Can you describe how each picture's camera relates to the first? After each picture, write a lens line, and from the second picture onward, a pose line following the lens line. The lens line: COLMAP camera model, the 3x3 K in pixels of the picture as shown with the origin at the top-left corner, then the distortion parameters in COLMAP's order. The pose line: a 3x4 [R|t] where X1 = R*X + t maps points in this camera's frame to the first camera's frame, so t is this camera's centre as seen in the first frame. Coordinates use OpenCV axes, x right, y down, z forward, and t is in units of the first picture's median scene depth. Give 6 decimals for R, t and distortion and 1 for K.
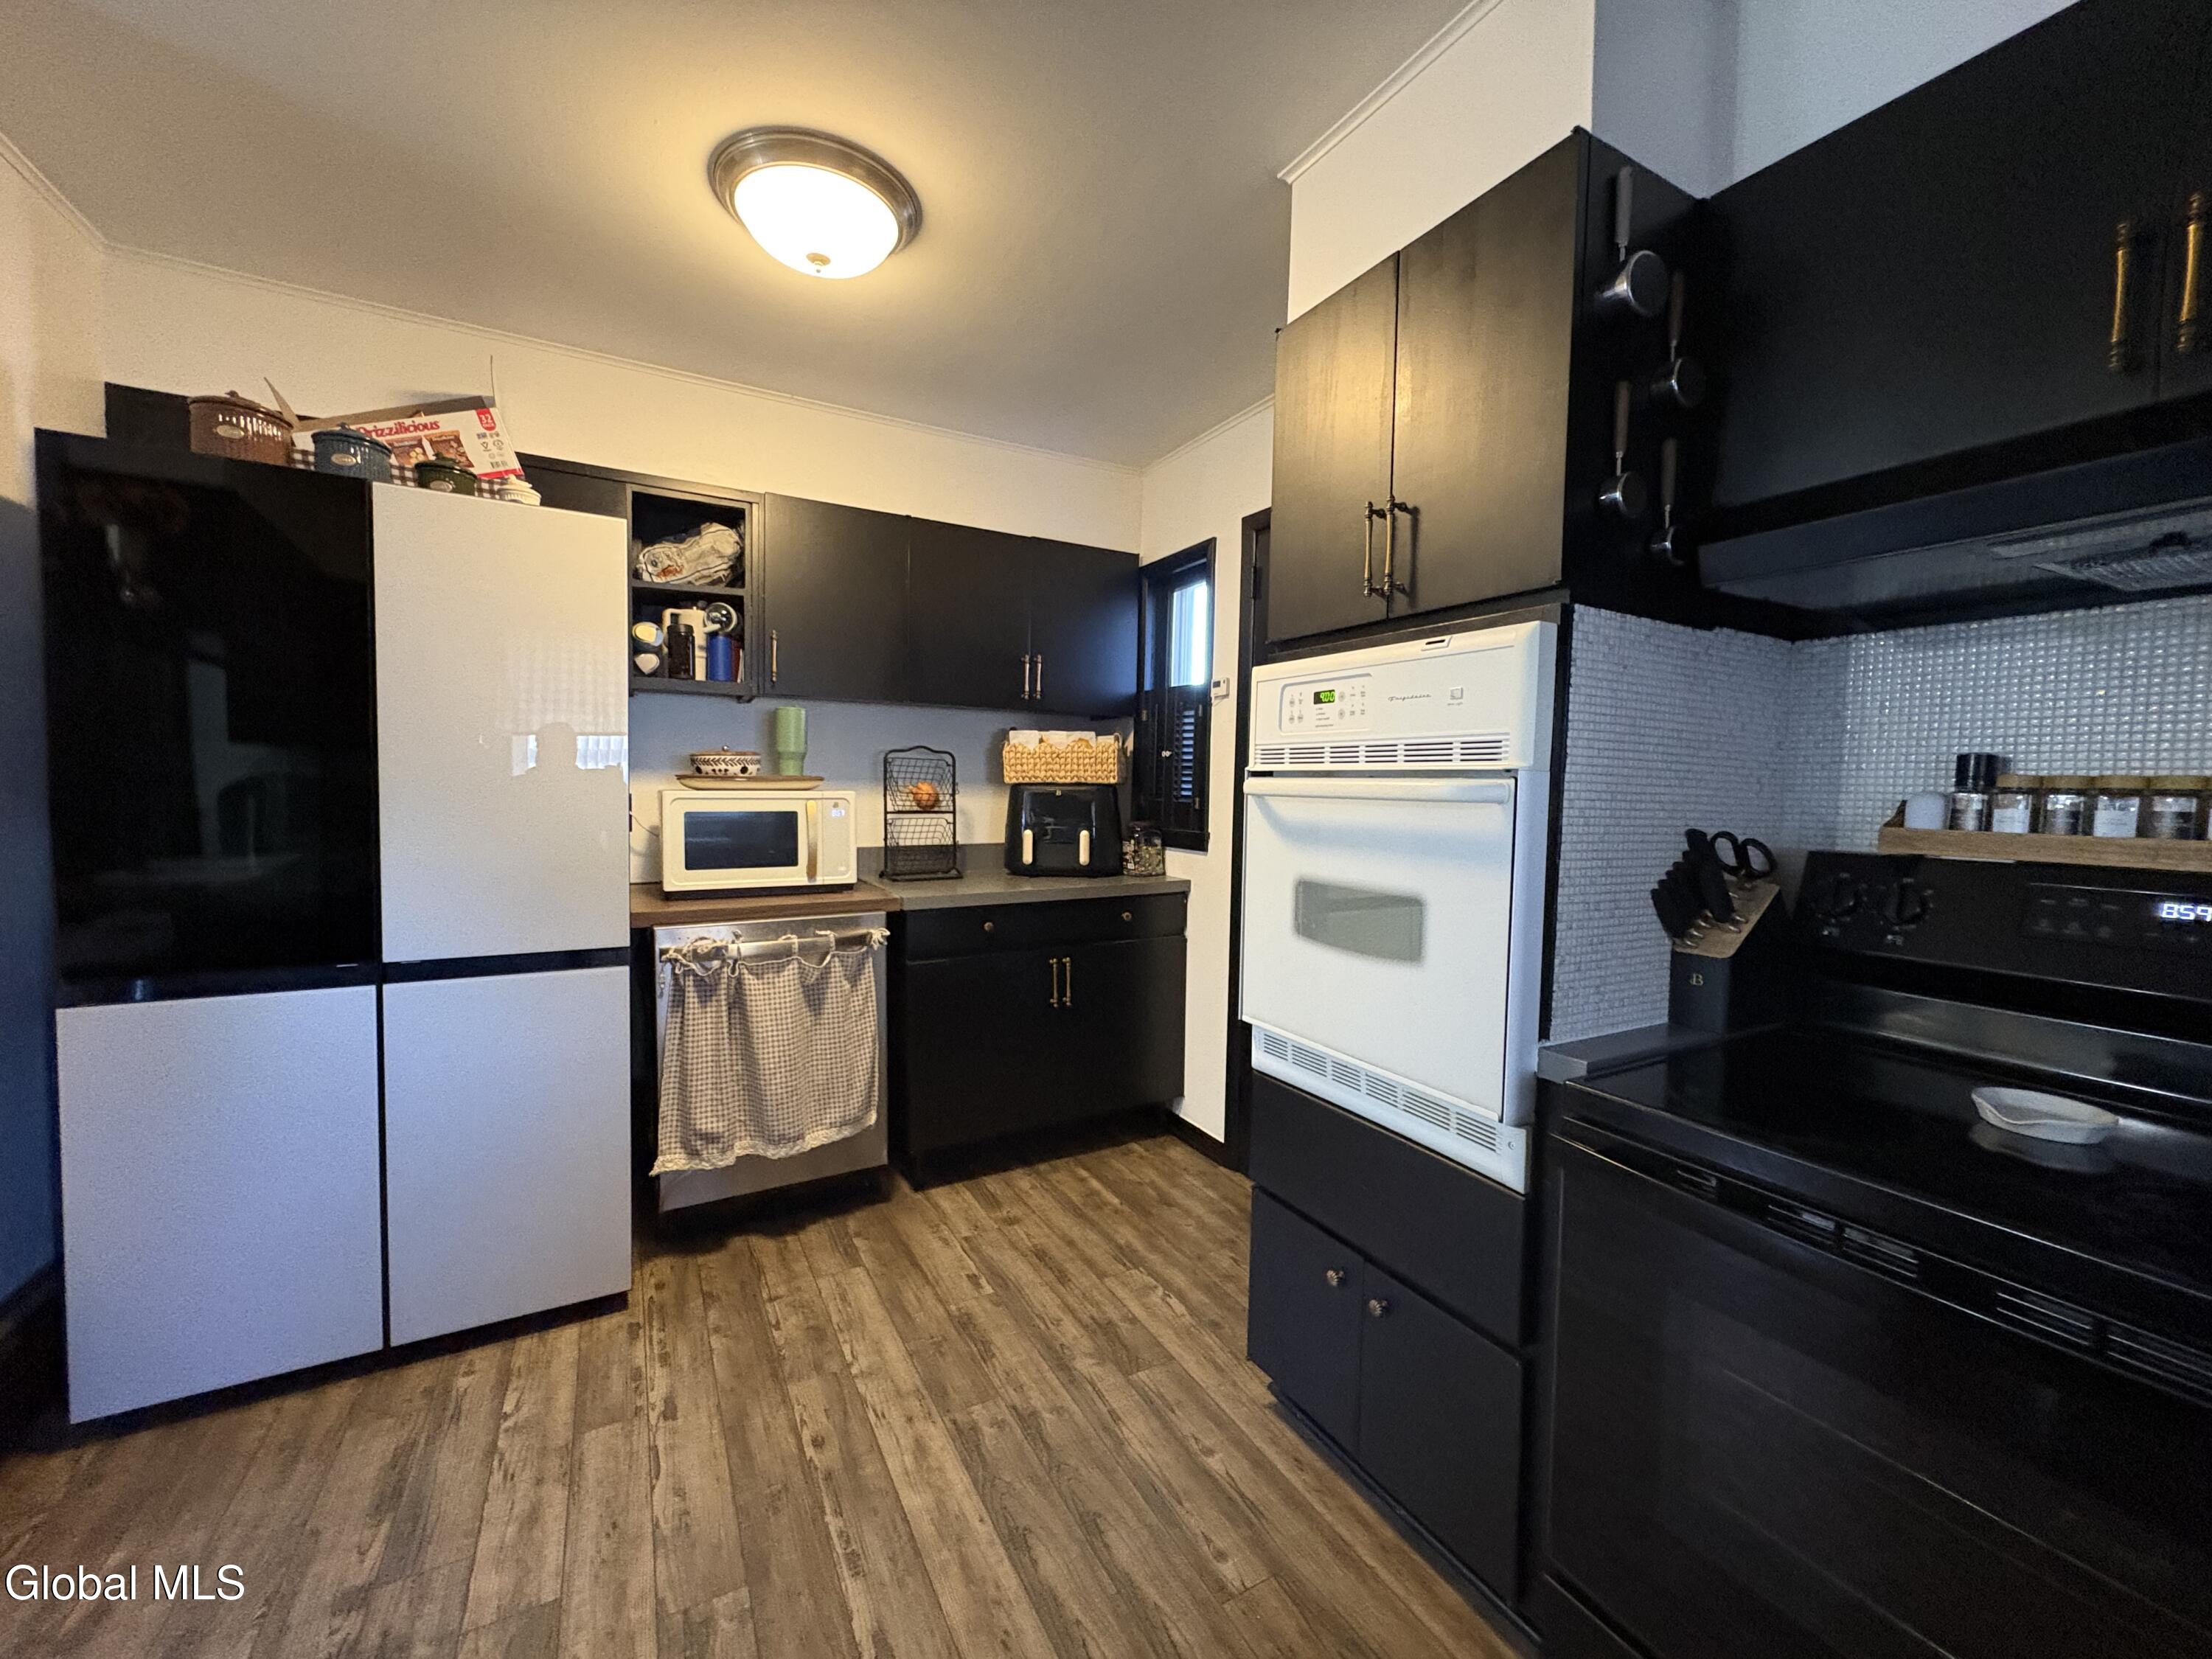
lens RADIAL K [[879.5, 0, 1106.0], [0, 879.5, 829.5], [0, 0, 1]] dist [0.000617, 0.000172]
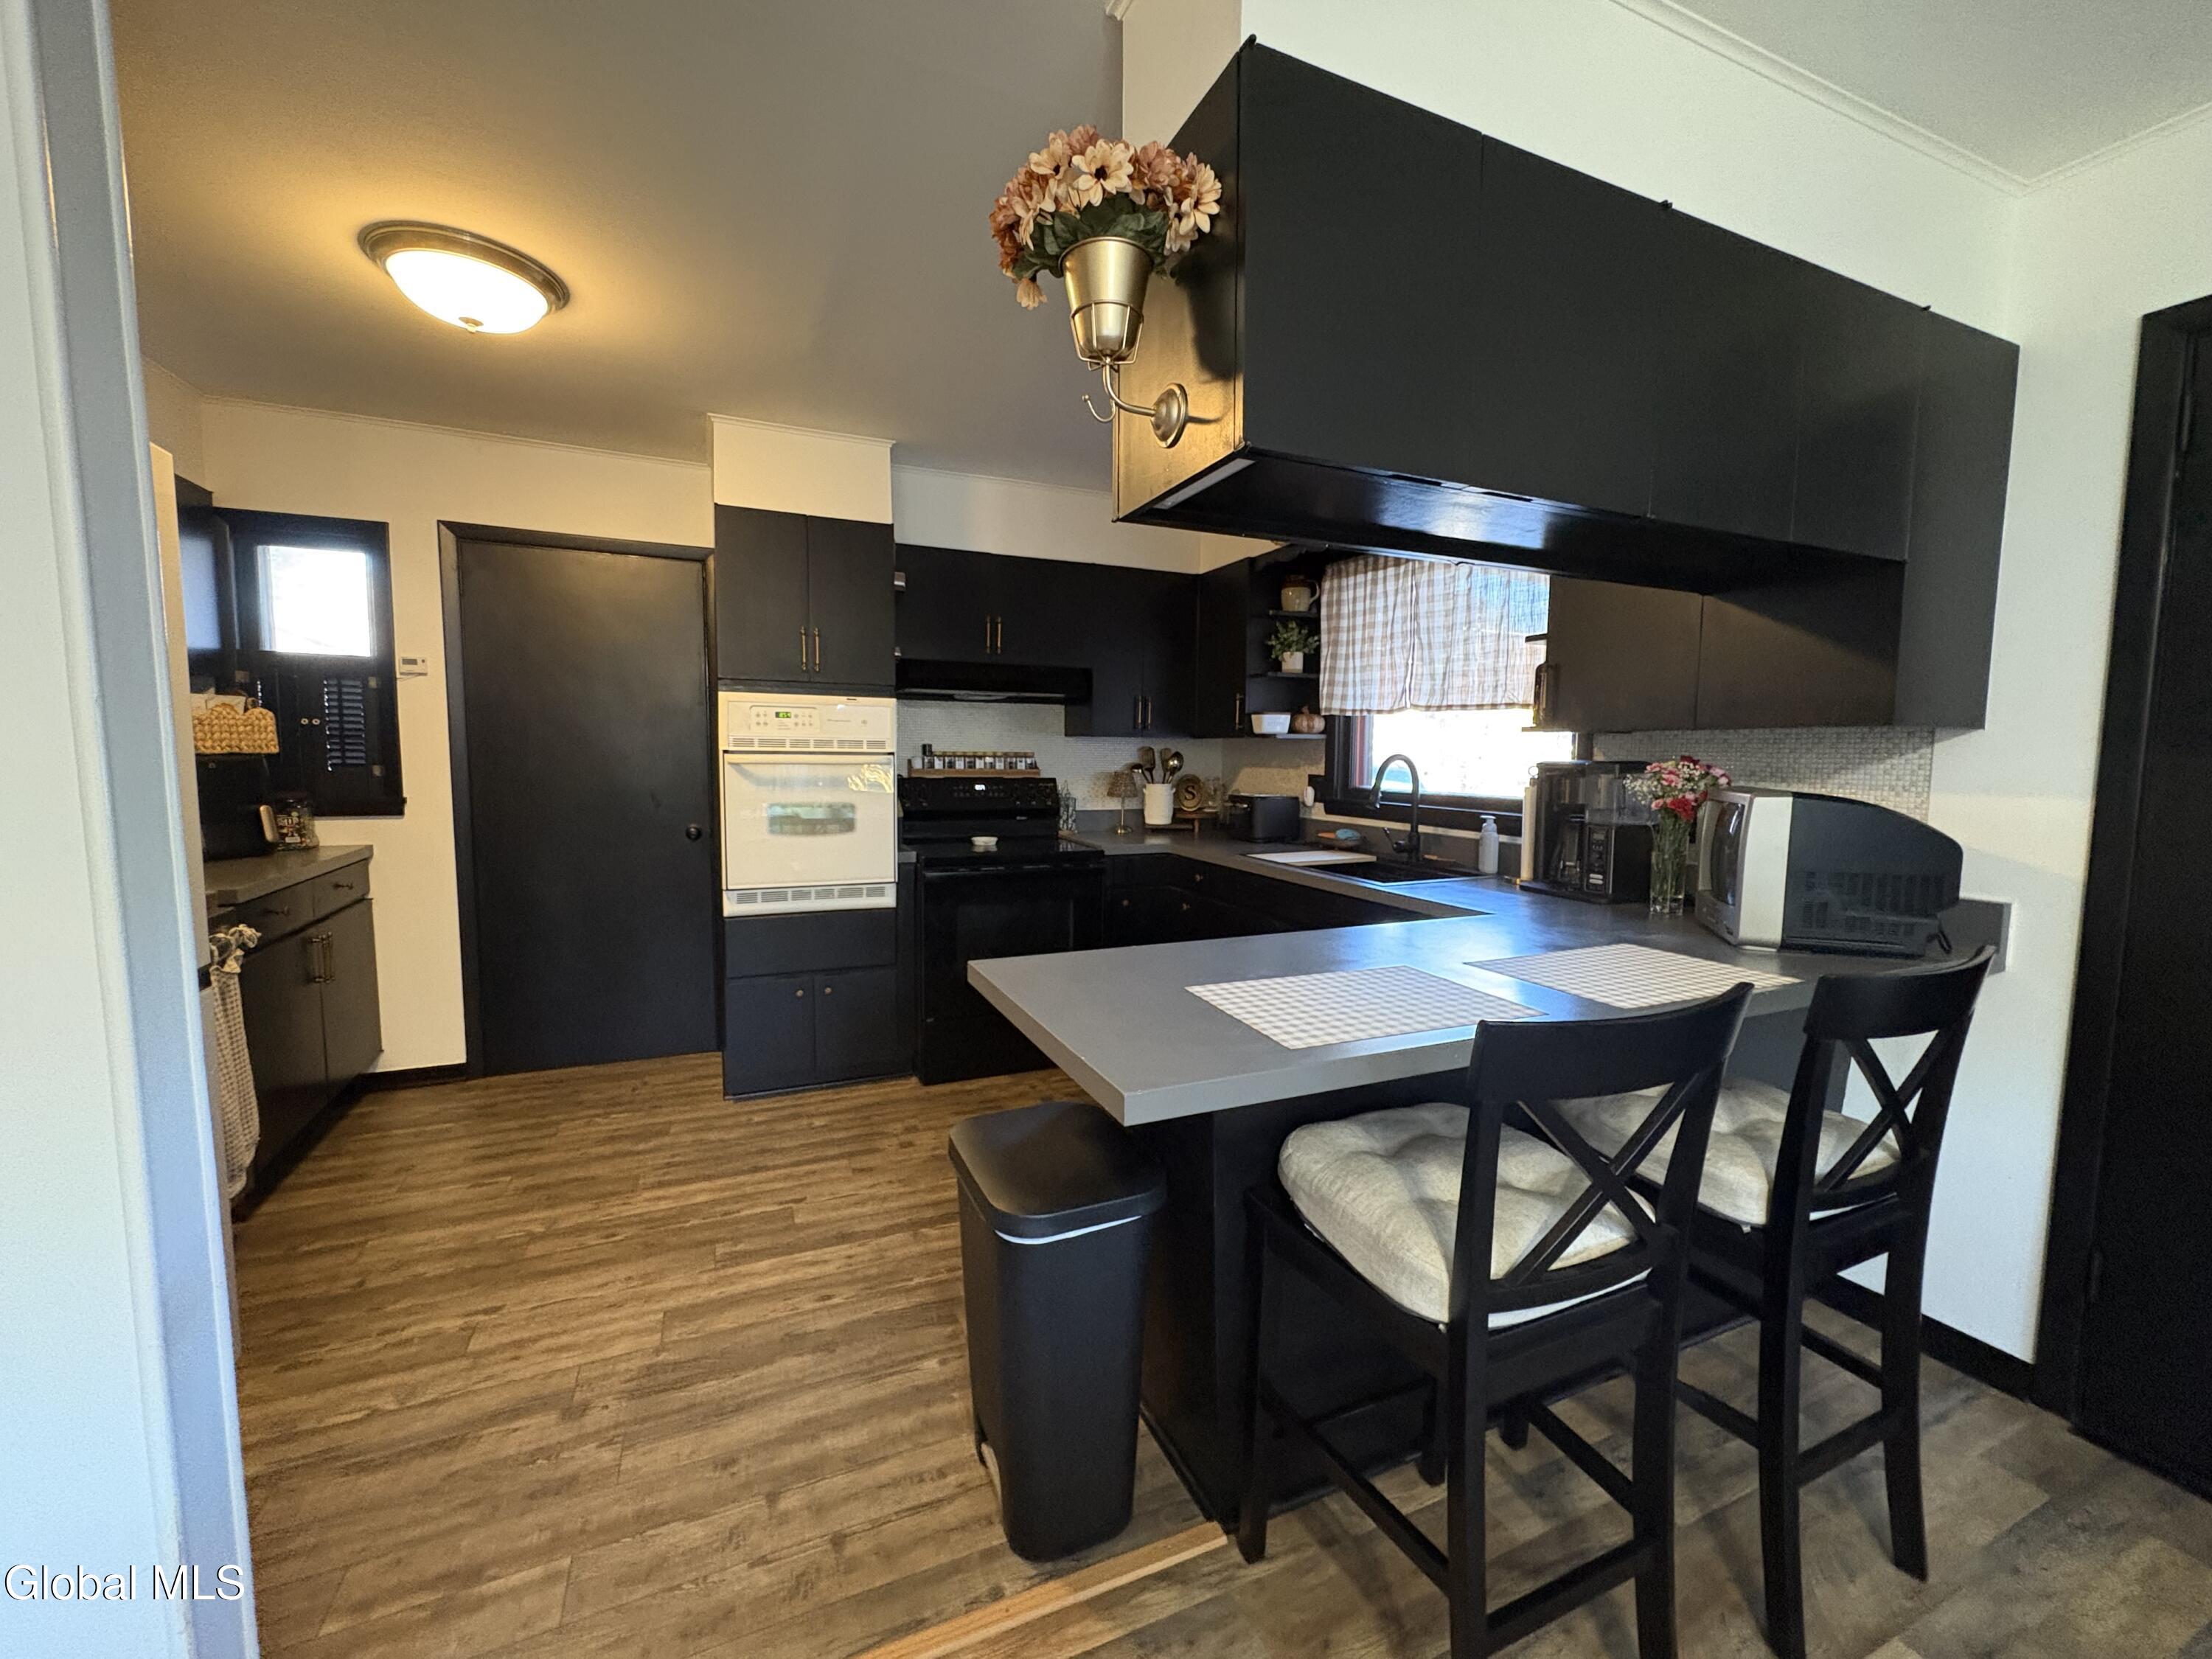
lens RADIAL K [[879.5, 0, 1106.0], [0, 879.5, 829.5], [0, 0, 1]] dist [0.000617, 0.000172]
pose [[0.087279, -0.105534, 0.990578, -1.670968], [0.041019, 0.993910, 0.102275, -0.061381], [-0.995339, 0.031706, 0.091077, 0.069380]]
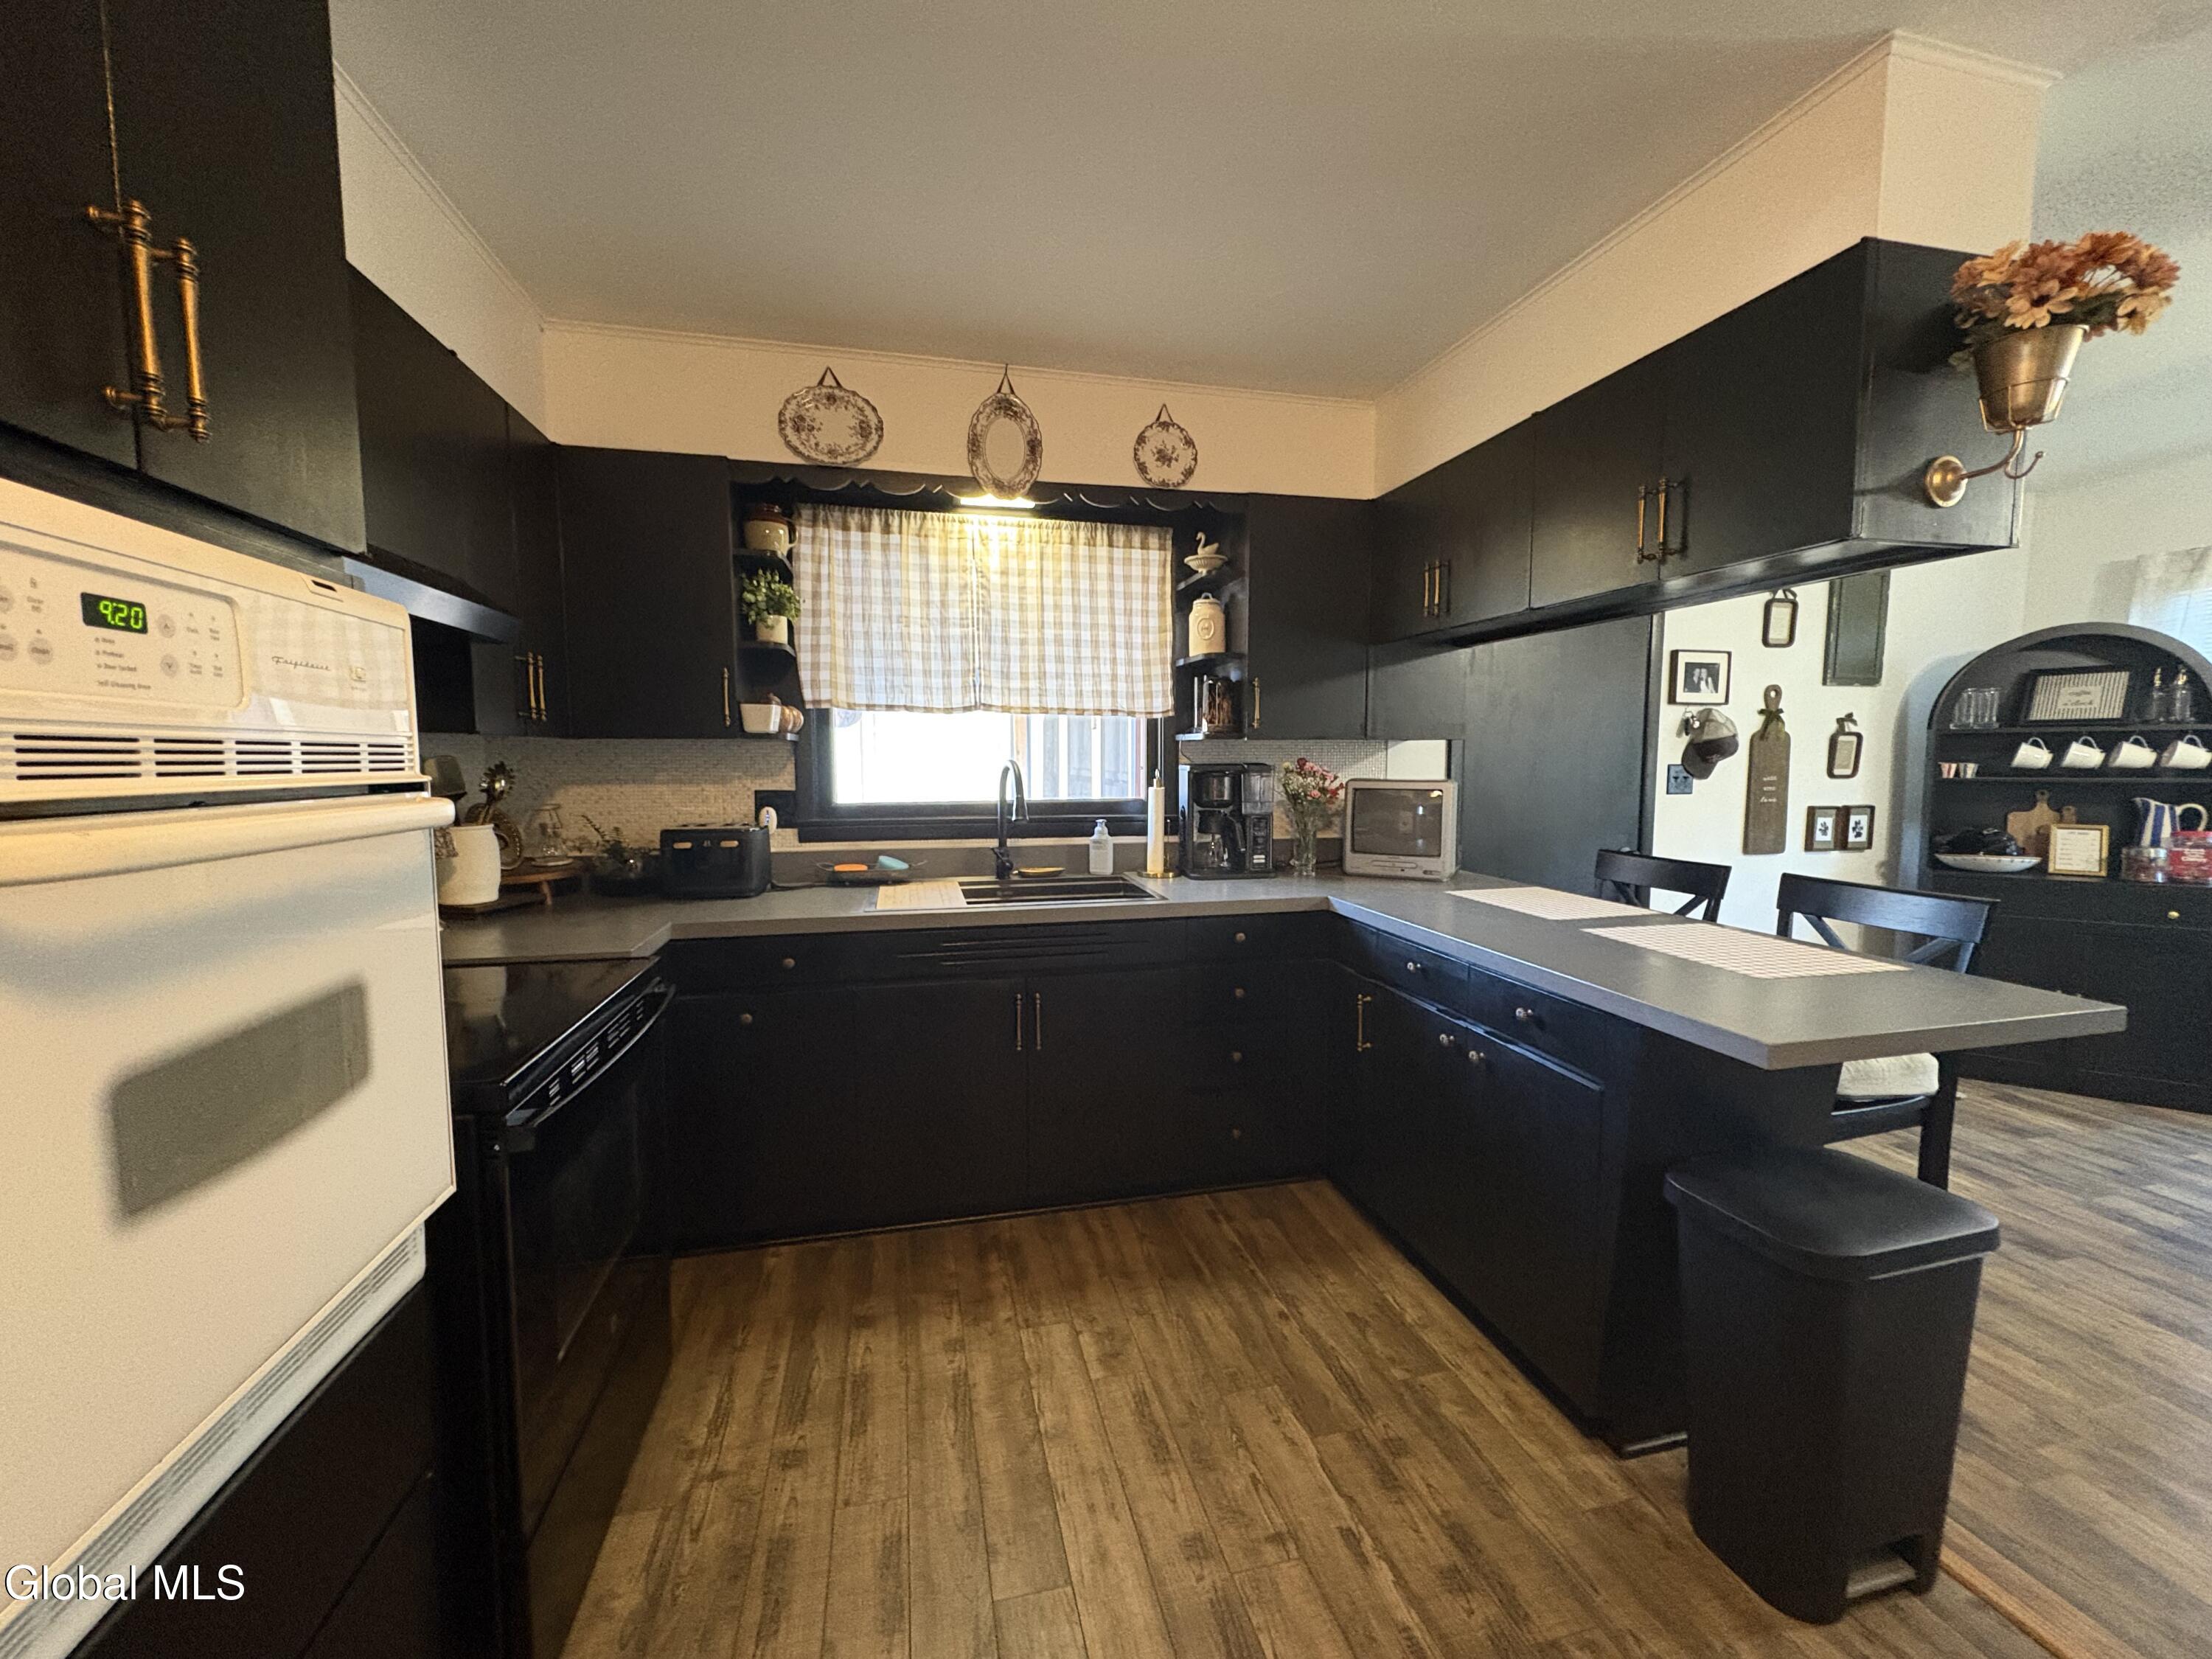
lens RADIAL K [[879.5, 0, 1106.0], [0, 879.5, 829.5], [0, 0, 1]] dist [0.000617, 0.000172]
pose [[-0.961533, -0.040043, 0.271755, -0.291837], [-0.002586, 0.990594, 0.136813, -0.104312], [-0.274677, 0.130847, -0.952592, 1.220885]]
